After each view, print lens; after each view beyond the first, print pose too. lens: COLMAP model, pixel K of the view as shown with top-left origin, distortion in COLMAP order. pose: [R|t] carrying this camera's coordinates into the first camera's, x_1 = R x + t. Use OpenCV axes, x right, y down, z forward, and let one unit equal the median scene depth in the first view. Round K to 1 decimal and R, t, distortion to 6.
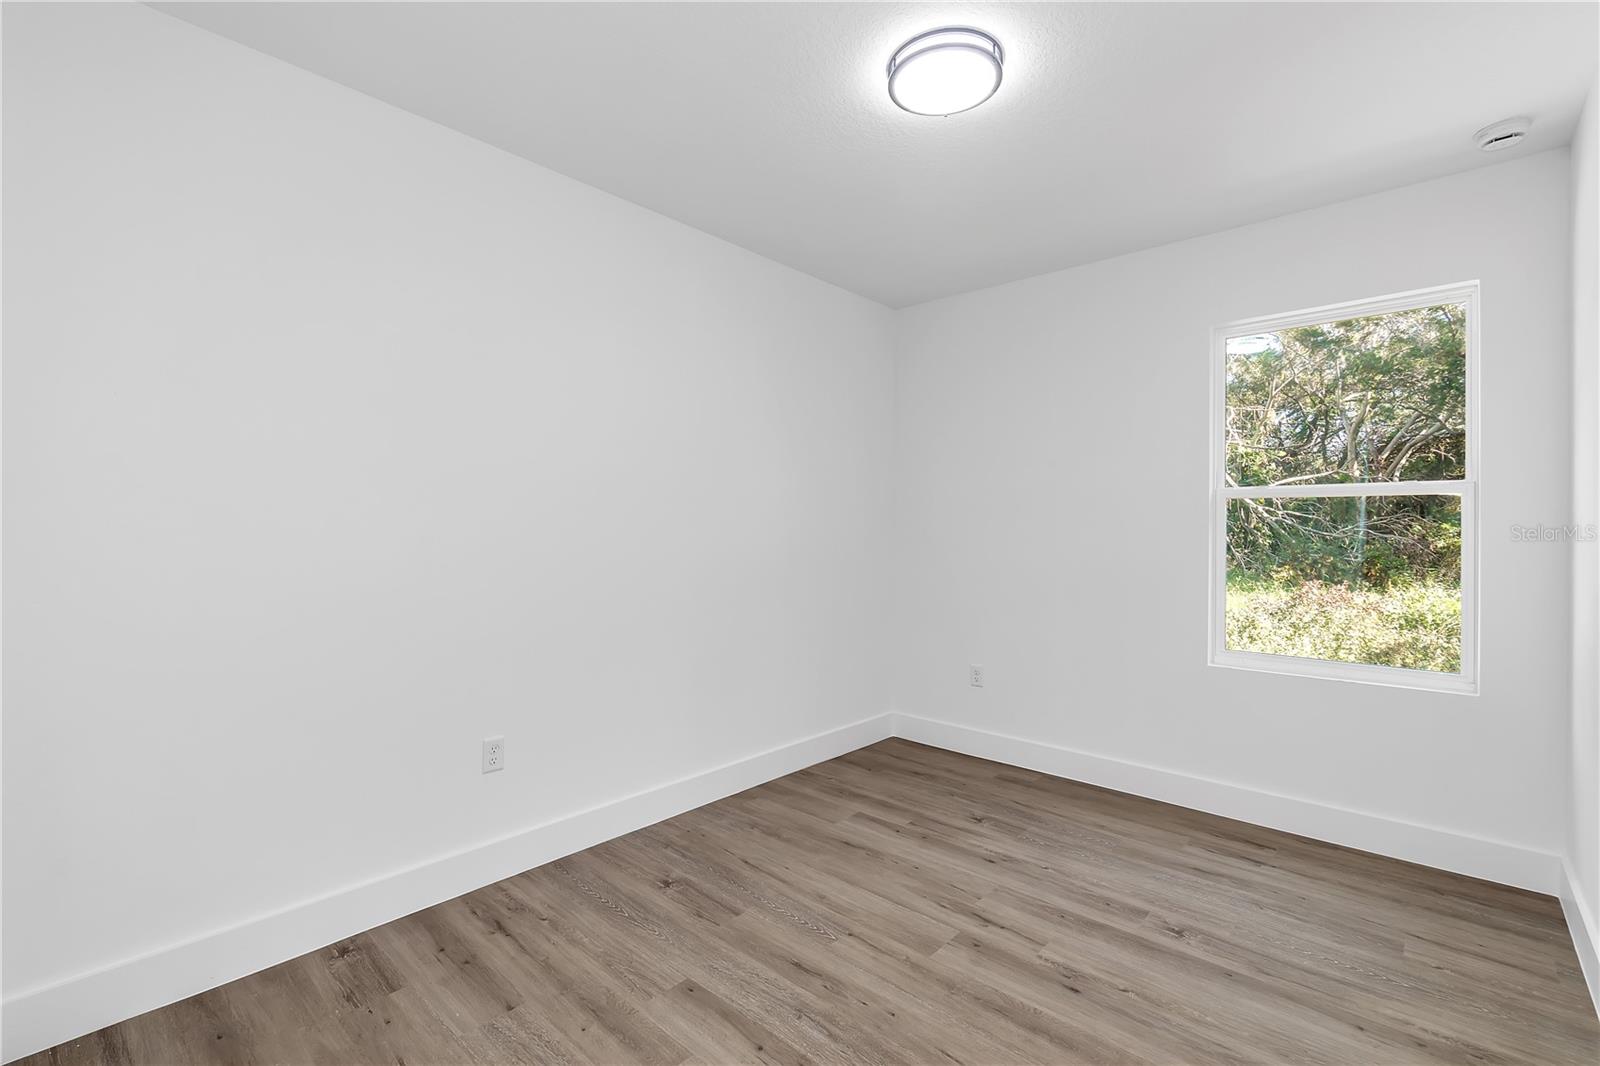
lens RADIAL K [[711.0, 0, 803.4], [0, 711.0, 531.0], [0, 0, 1]] dist [0.002649, -0.000161]
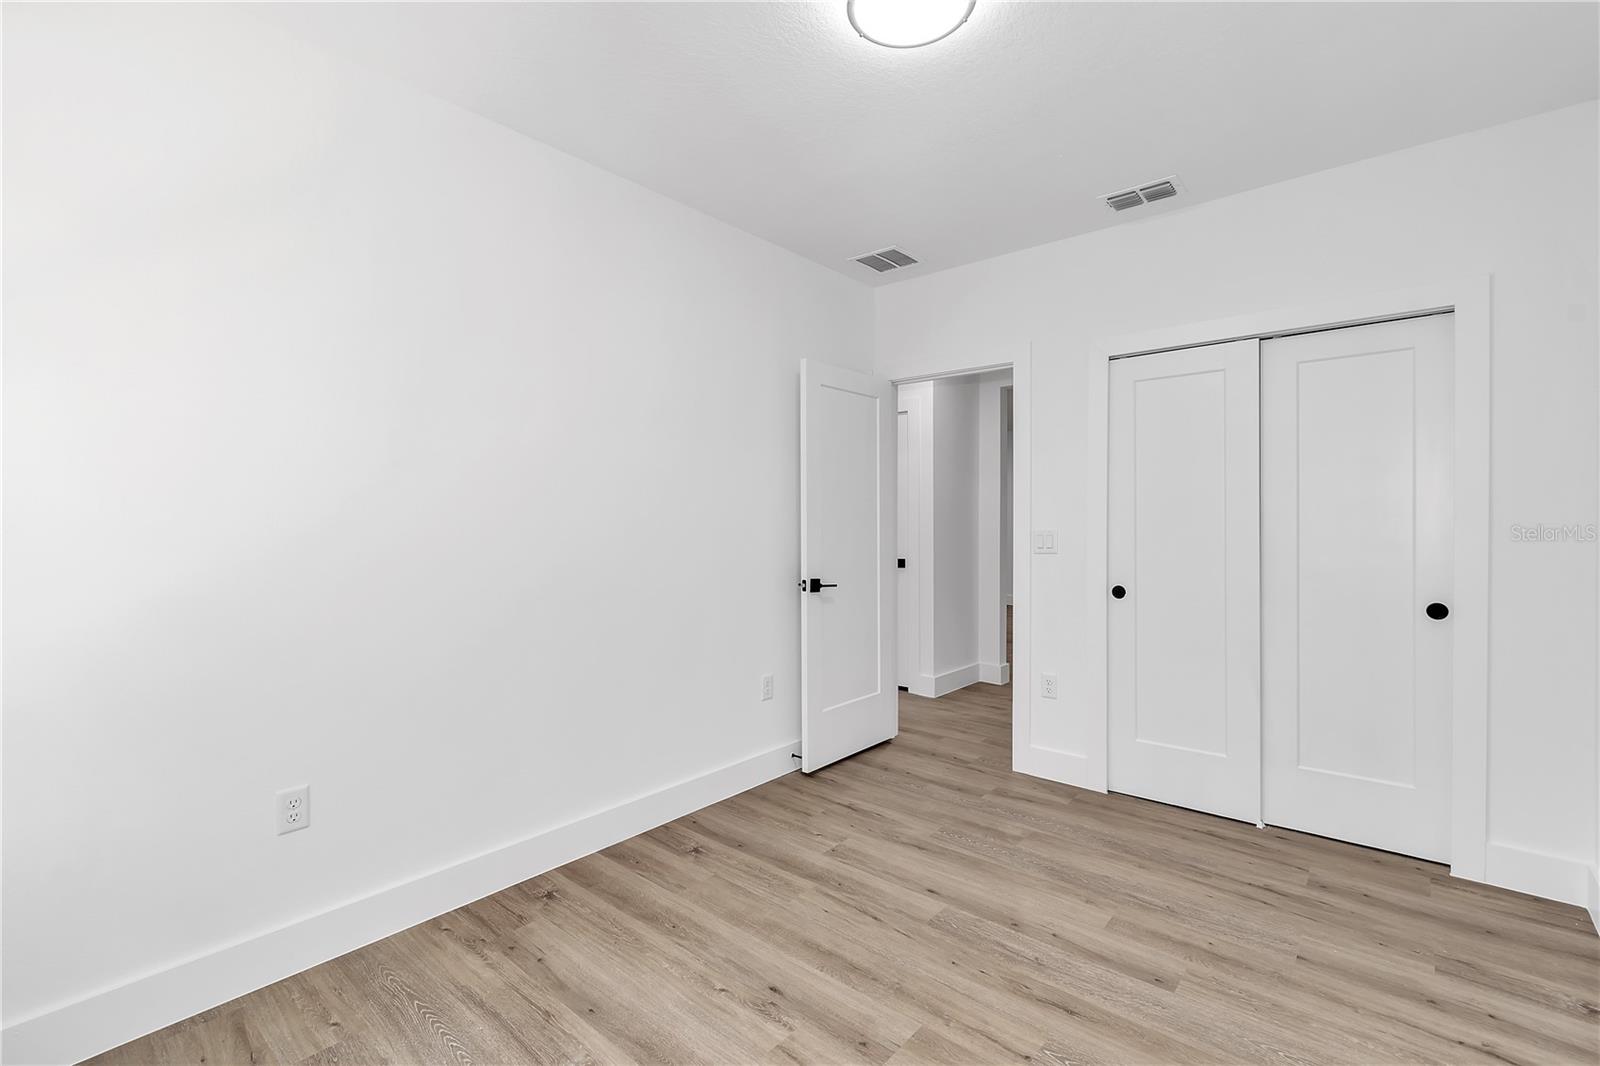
lens RADIAL K [[711.0, 0, 803.4], [0, 711.0, 531.0], [0, 0, 1]] dist [0.002649, -0.000161]
pose [[-0.999637, -0.005381, -0.026383, 0.370562], [-0.005748, 0.999888, 0.013852, 0.000705], [0.026306, 0.013999, -0.999556, 1.978754]]
